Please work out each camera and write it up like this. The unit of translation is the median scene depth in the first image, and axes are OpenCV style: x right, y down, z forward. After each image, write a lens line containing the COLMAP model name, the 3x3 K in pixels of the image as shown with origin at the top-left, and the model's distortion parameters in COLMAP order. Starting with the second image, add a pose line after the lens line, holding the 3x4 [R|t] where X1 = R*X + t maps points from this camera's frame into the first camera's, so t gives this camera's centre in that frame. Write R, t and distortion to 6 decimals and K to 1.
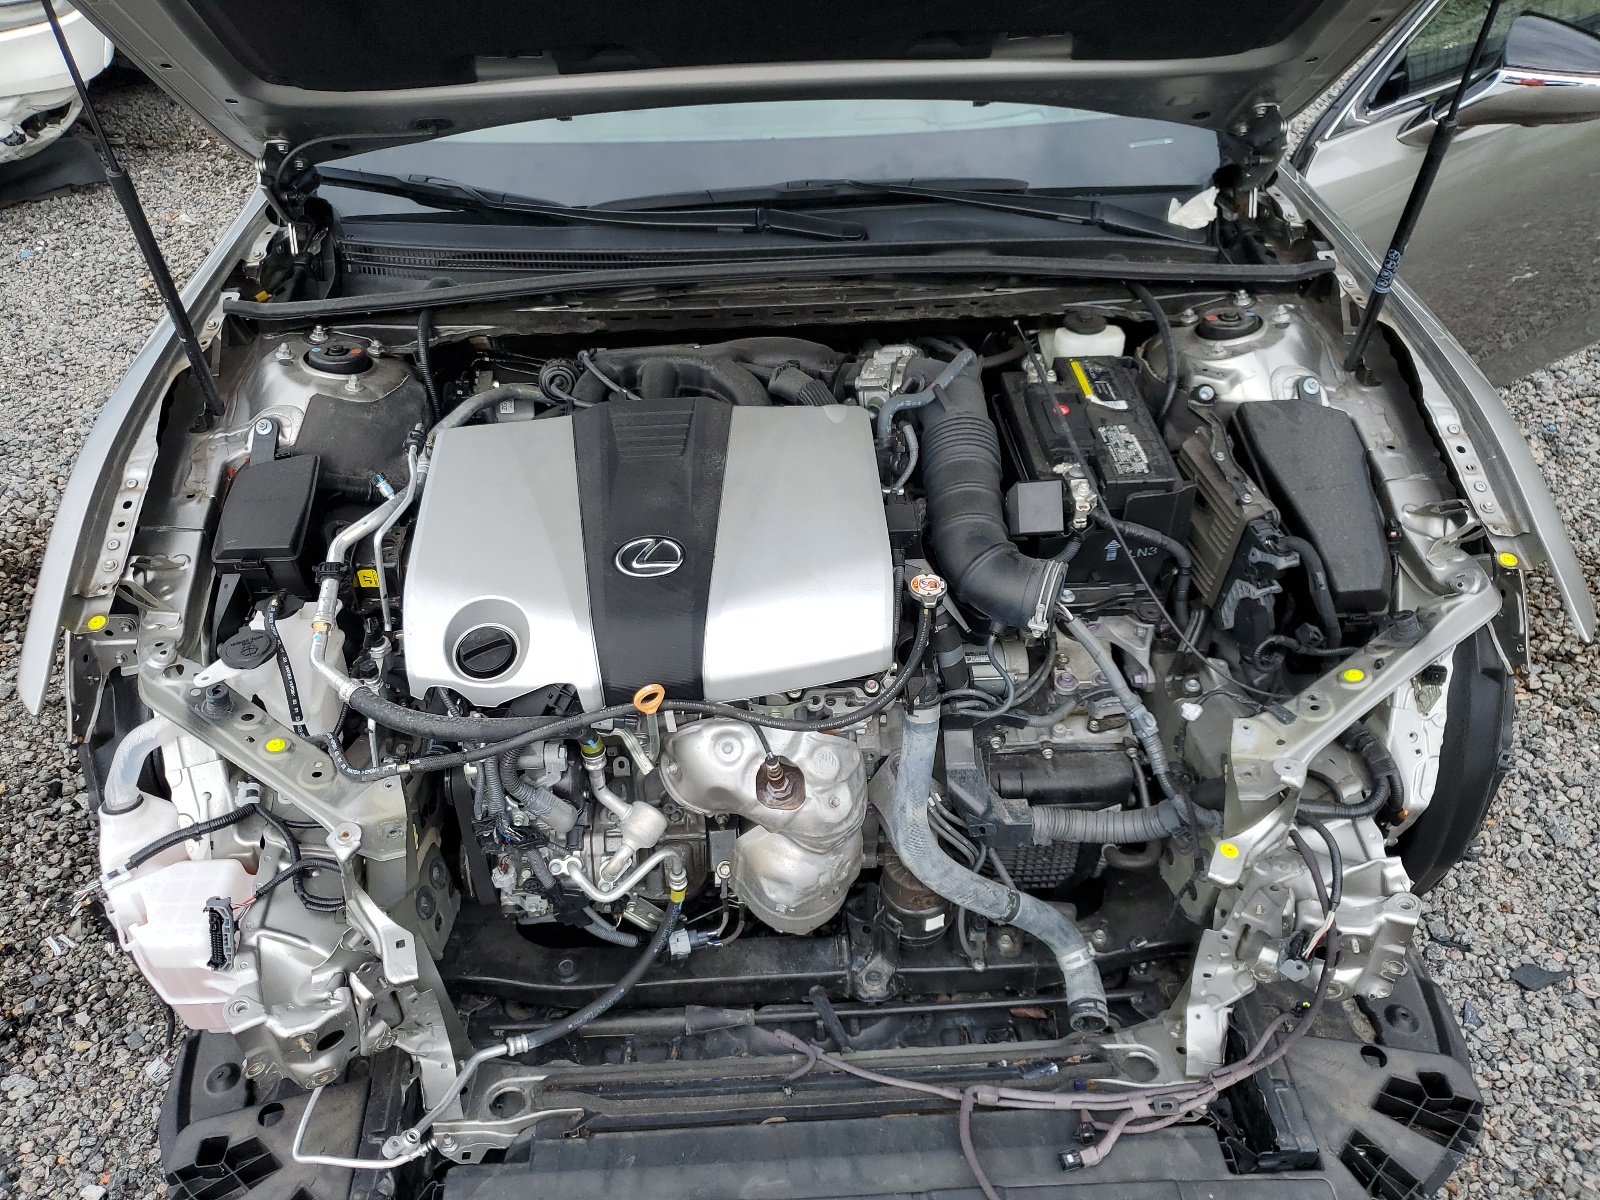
lens RADIAL K [[1200.3, 0, 790.7], [0, 1200.3, 591.9], [0, 0, 1]] dist [0.027991, -0.007530]
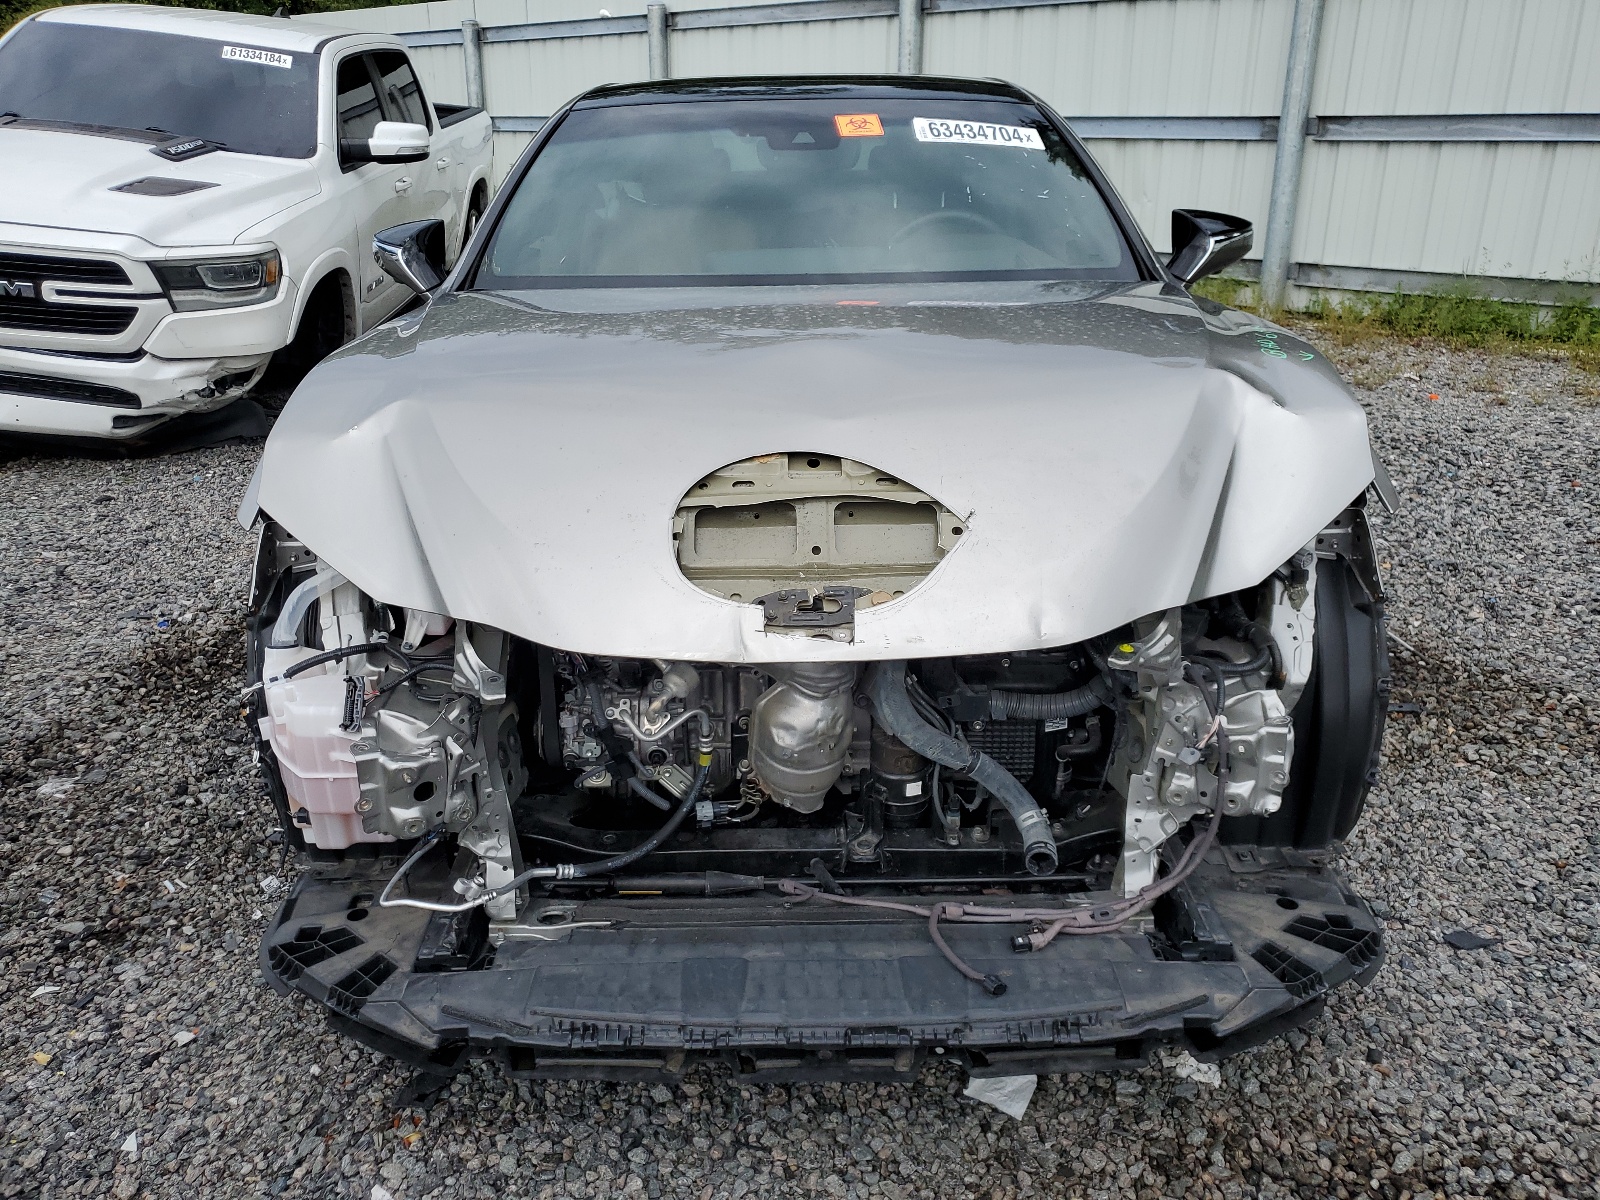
lens RADIAL K [[1200.3, 0, 806.6], [0, 1200.3, 608.9], [0, 0, 1]] dist [0.027991, -0.007530]
pose [[0.999032, 0.019506, -0.039432, 0.048362], [-0.030396, 0.954035, -0.298150, 0.406058], [0.031804, 0.299060, 0.953704, -0.184841]]
